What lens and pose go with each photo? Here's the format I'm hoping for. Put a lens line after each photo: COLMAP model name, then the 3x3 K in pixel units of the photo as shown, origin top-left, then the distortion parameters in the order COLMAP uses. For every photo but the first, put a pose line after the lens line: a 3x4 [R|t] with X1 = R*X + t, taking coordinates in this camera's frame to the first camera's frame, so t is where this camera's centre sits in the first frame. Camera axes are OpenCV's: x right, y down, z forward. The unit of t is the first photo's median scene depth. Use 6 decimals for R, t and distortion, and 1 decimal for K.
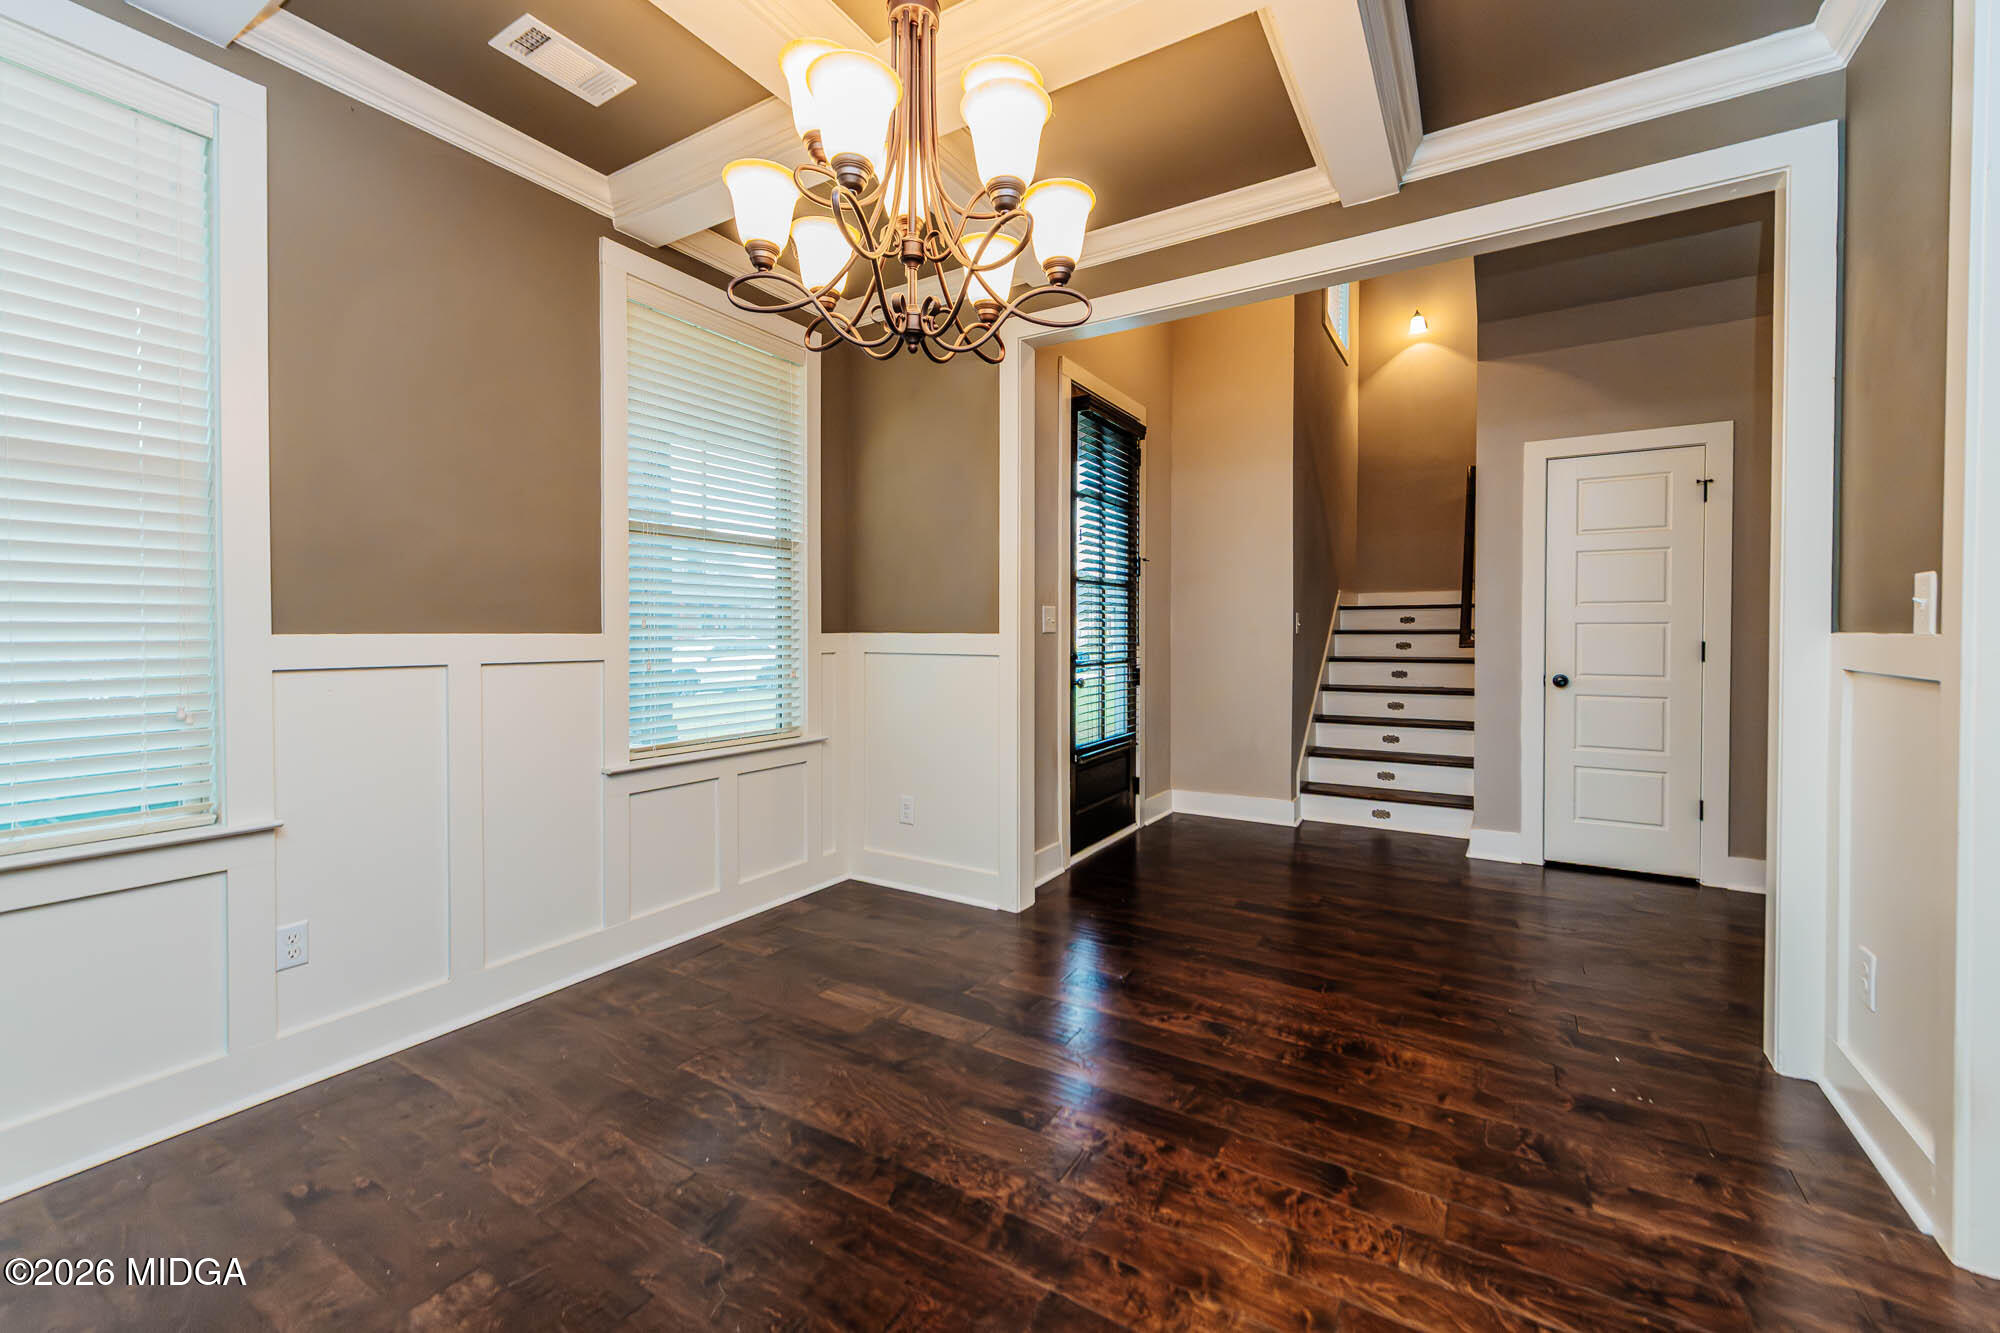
lens RADIAL K [[812.0, 0, 996.5], [0, 812.0, 639.0], [0, 0, 1]] dist [0.010806, -0.000052]
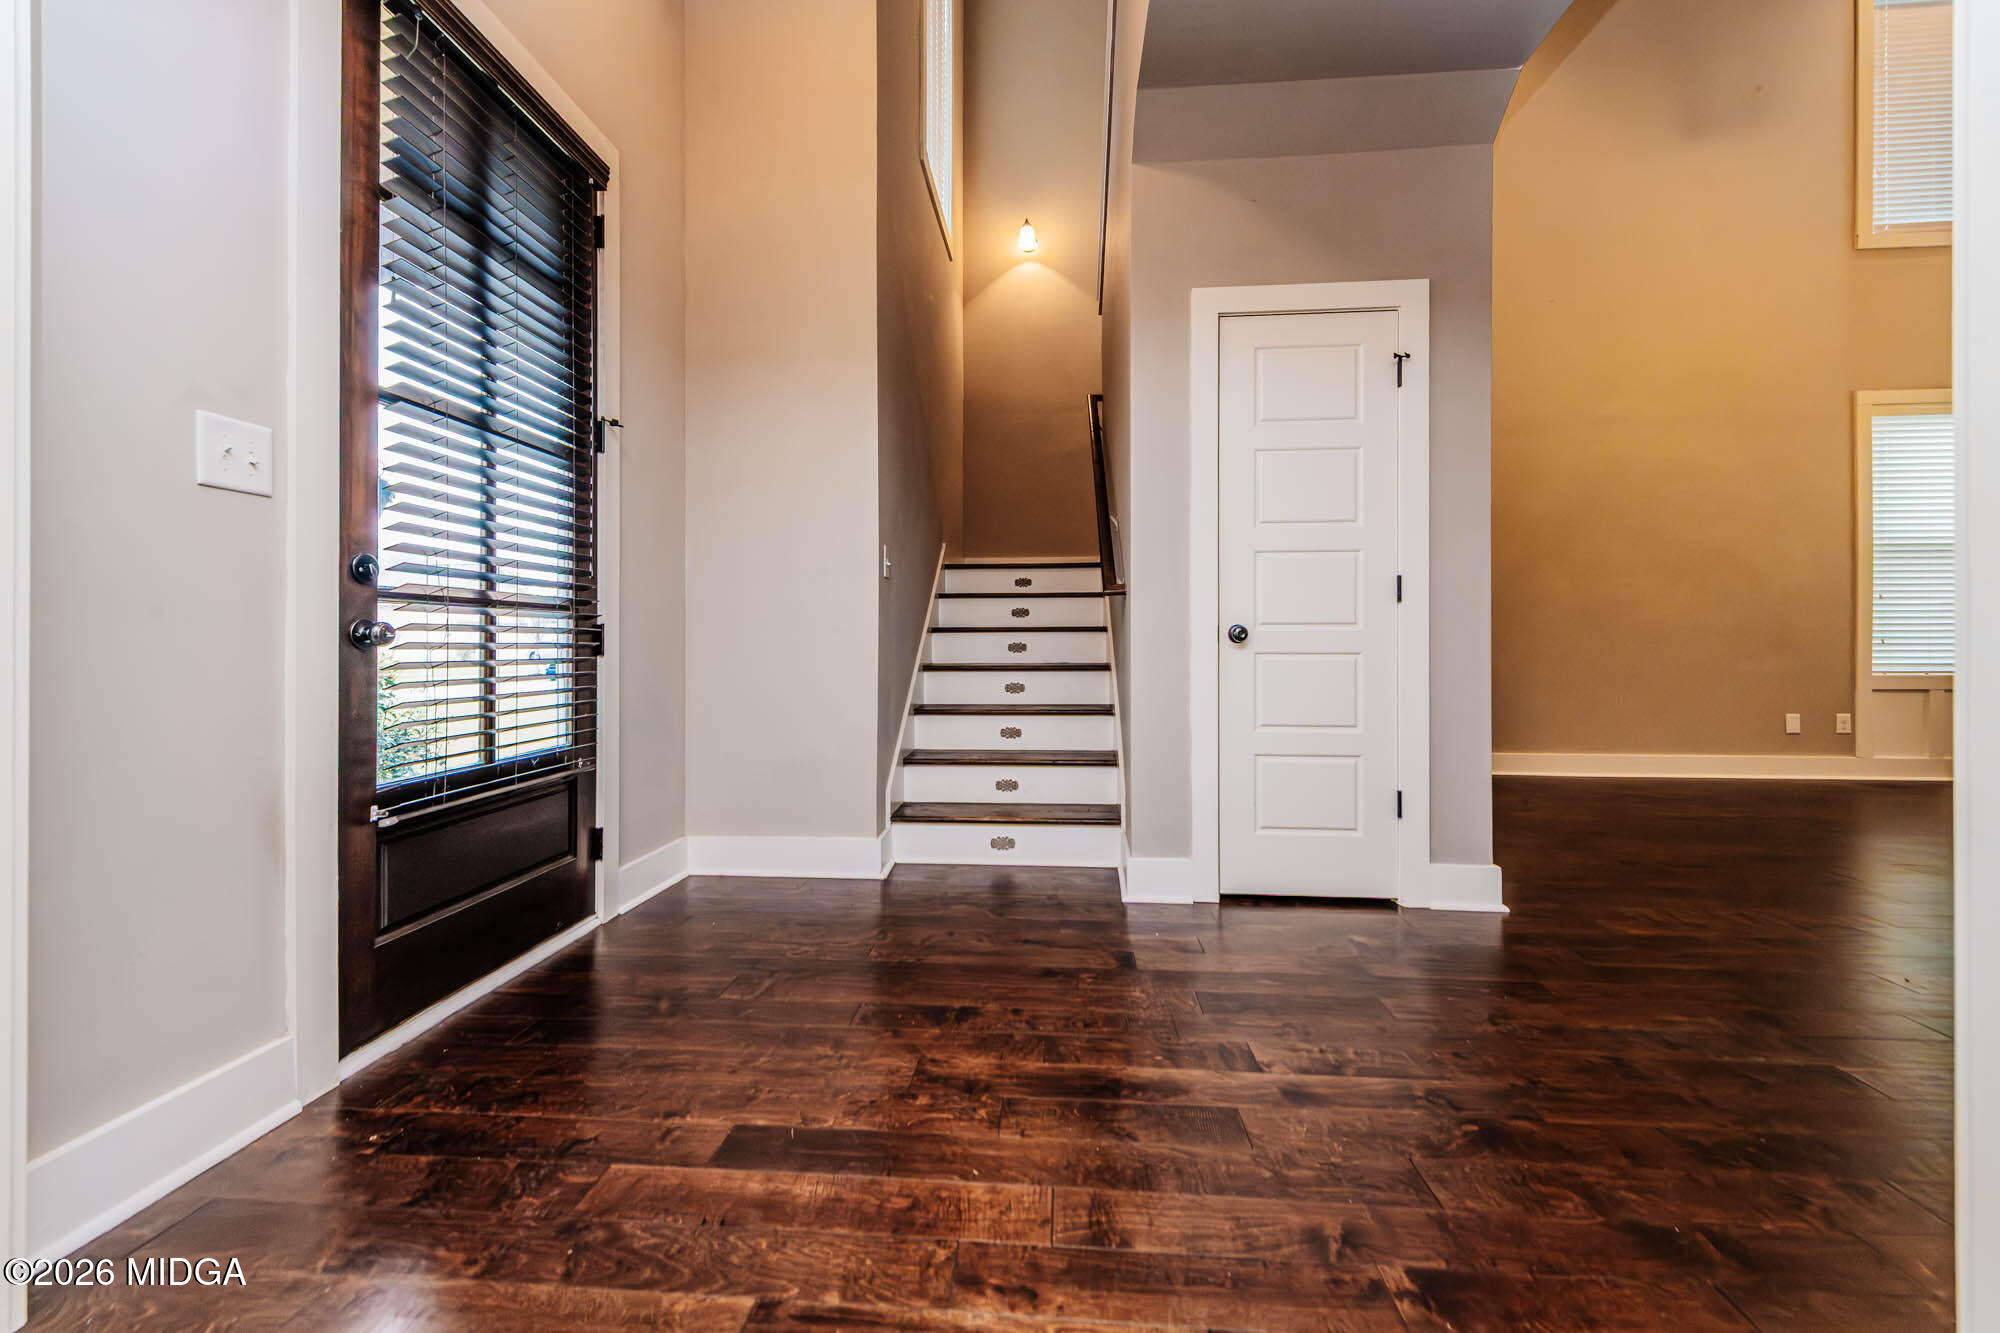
lens RADIAL K [[786.1, 0, 990.0], [0, 786.1, 643.7], [0, 0, 1]] dist [0.001786, -0.000688]
pose [[0.895931, -0.000745, 0.444192, 0.213004], [0.005689, 0.999936, -0.009797, 0.068148], [-0.444156, 0.011305, 0.895878, 0.515922]]
